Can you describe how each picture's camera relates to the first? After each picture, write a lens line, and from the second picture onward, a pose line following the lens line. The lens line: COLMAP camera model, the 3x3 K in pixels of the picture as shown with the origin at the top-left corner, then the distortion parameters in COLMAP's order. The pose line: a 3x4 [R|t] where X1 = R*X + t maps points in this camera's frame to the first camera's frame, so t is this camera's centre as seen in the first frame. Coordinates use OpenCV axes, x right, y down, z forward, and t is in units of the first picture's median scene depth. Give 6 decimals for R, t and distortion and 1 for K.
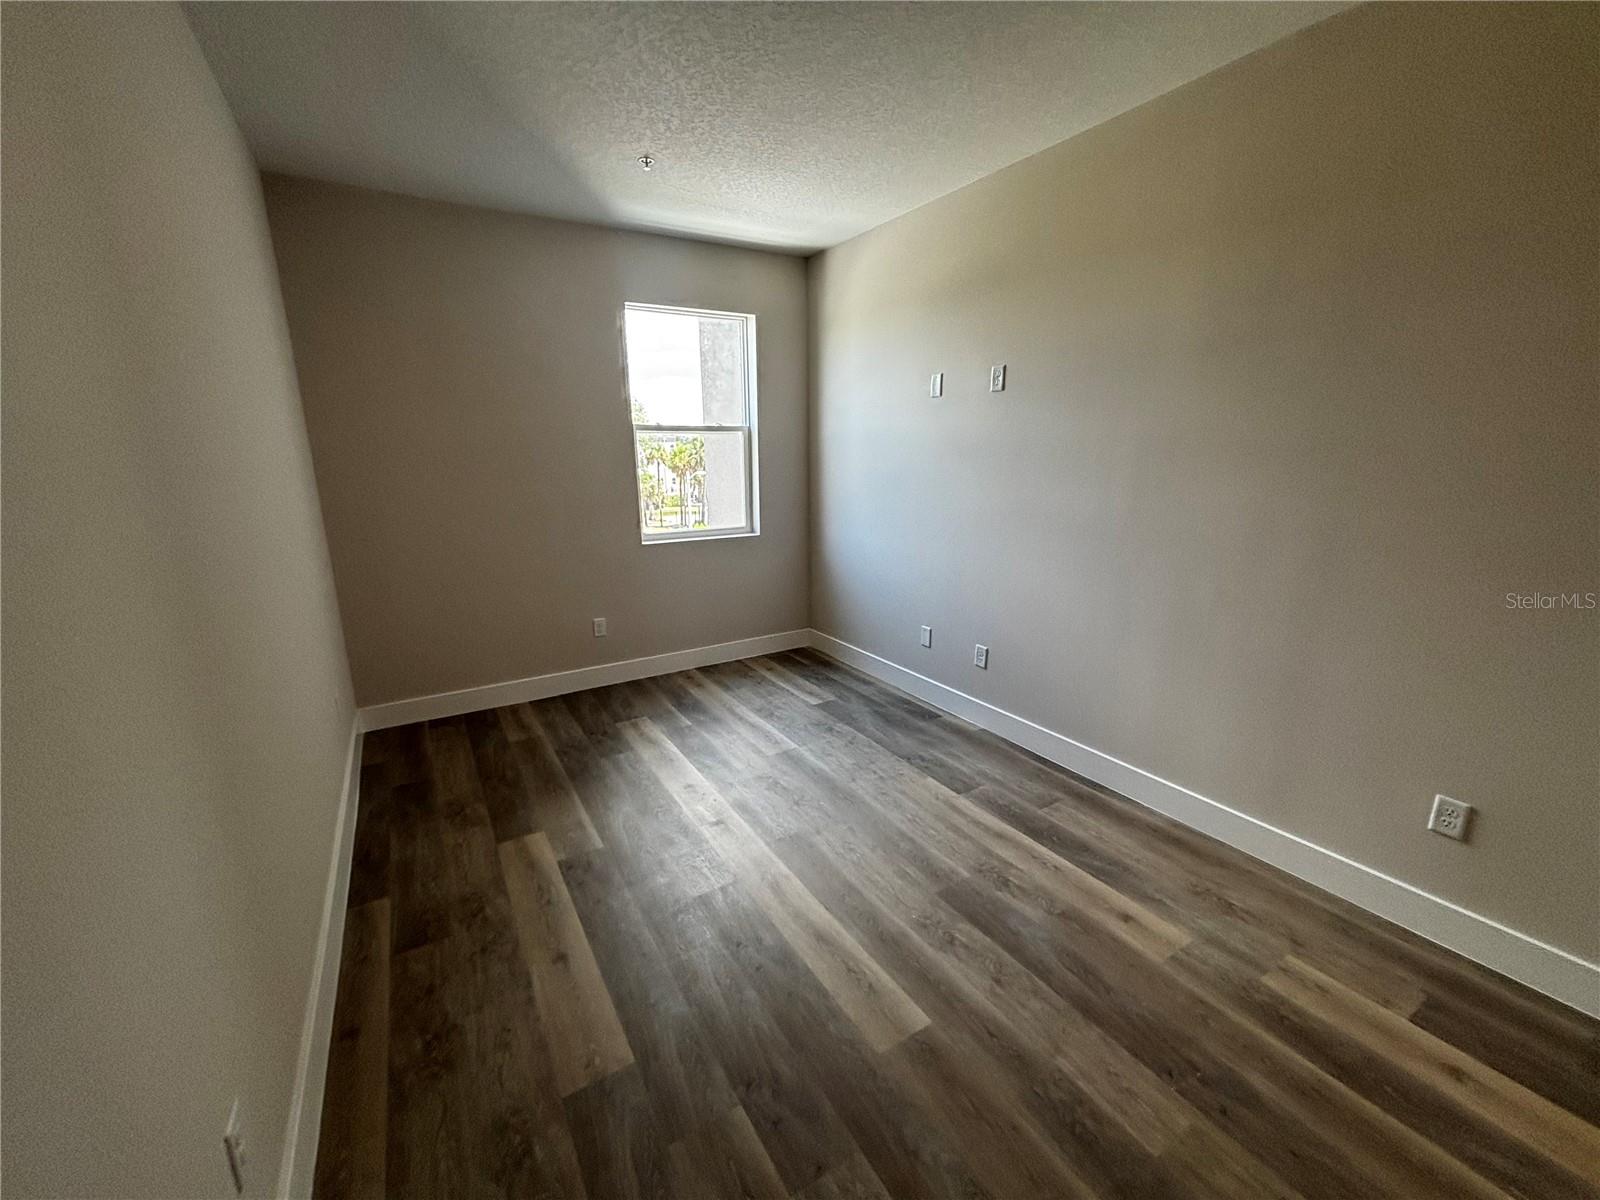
lens RADIAL K [[651.9, 0, 802.4], [0, 651.9, 581.4], [0, 0, 1]] dist [0.008089, -0.001841]
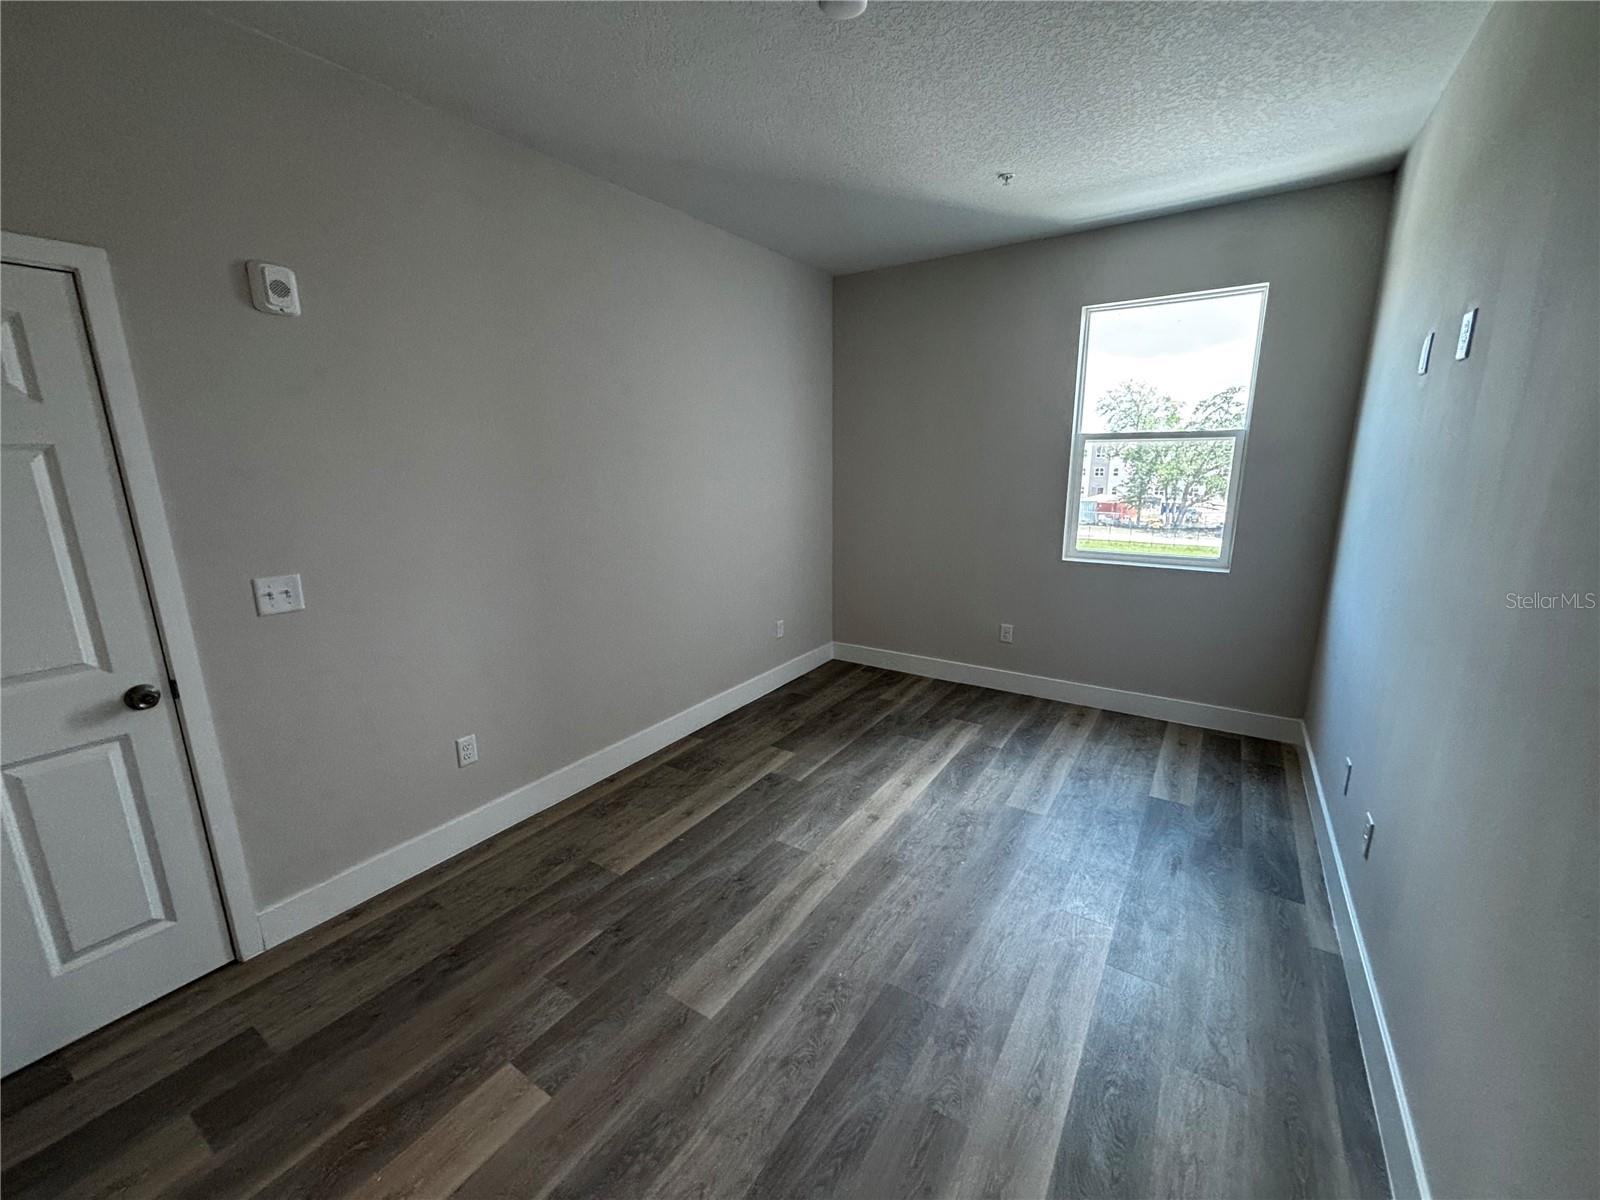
lens RADIAL K [[651.9, 0, 802.5], [0, 651.9, 583.4], [0, 0, 1]] dist [0.008089, -0.001841]
pose [[0.430359, 0.179898, -0.884549, 0.589475], [-0.181025, 0.977231, 0.110674, -0.082237], [0.884319, 0.112496, 0.453127, 0.321110]]
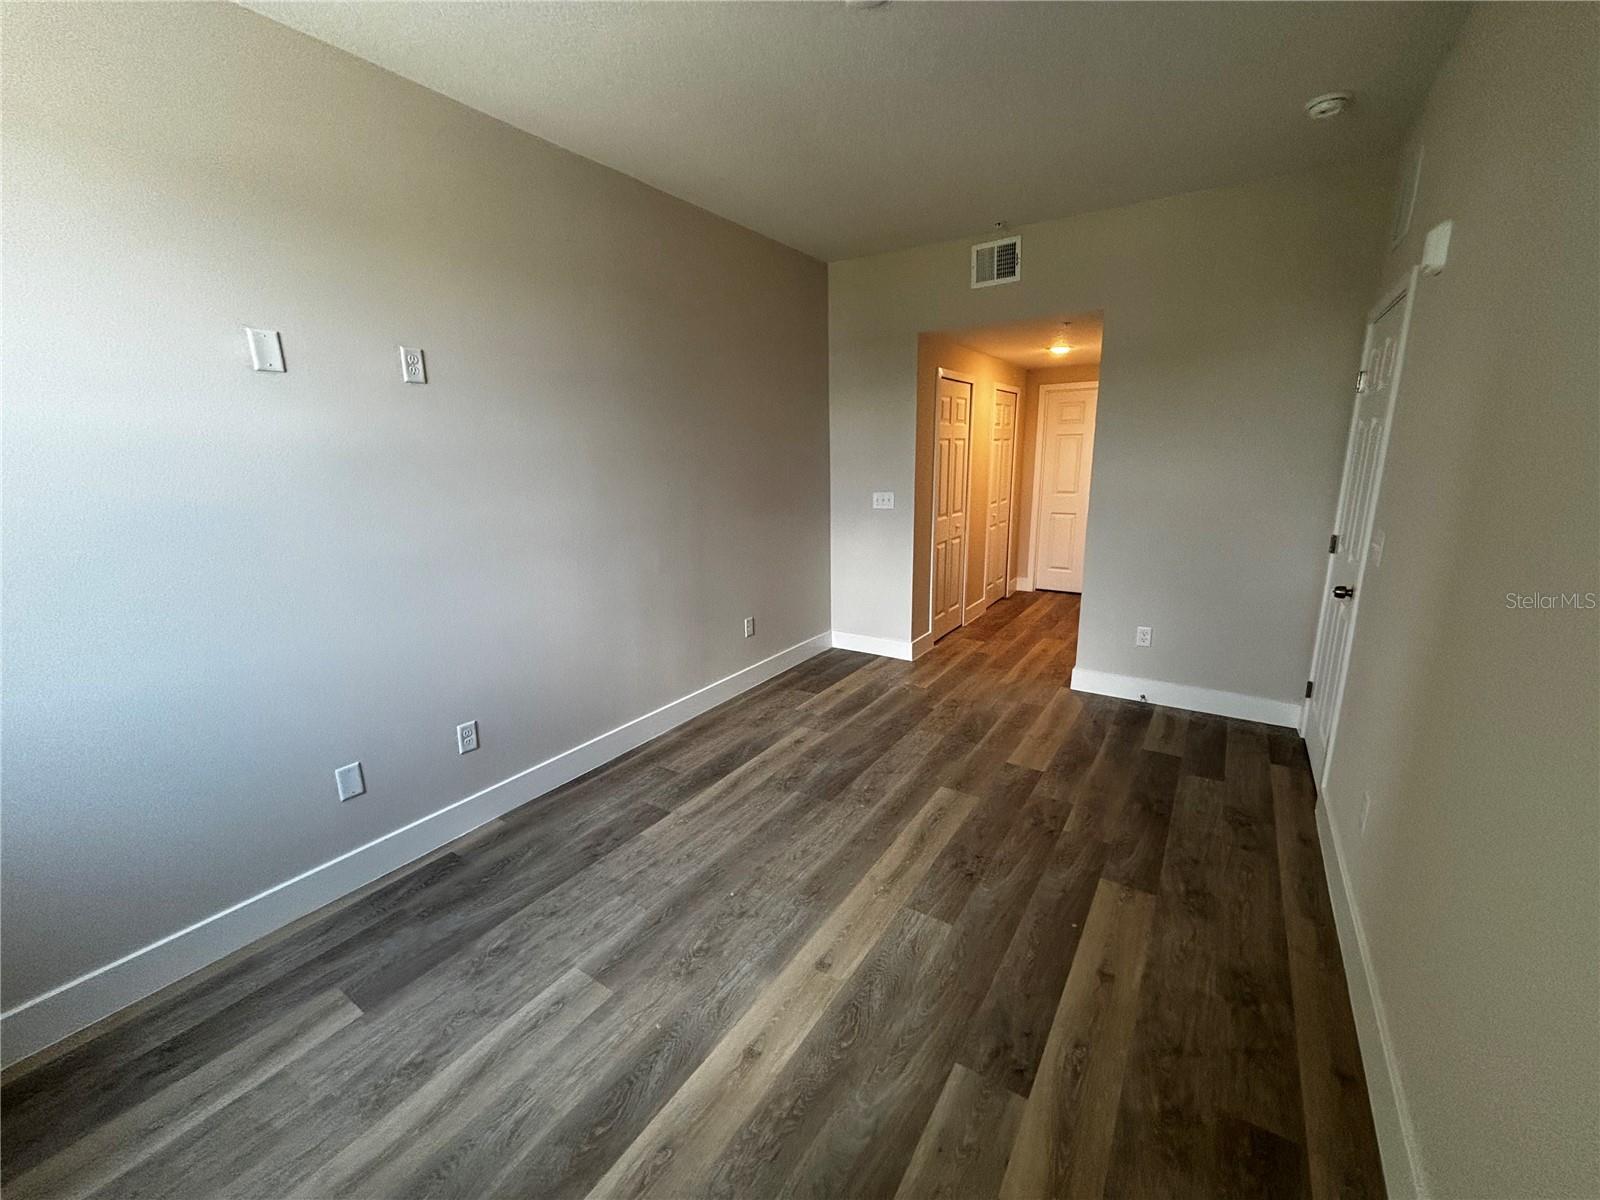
lens RADIAL K [[651.9, 0, 795.2], [0, 651.9, 591.5], [0, 0, 1]] dist [0.008089, -0.001841]
pose [[-0.420715, -0.175646, 0.890027, -0.587846], [0.210480, 0.935408, 0.284095, -0.198449], [-0.882438, 0.306856, -0.356571, 0.989779]]
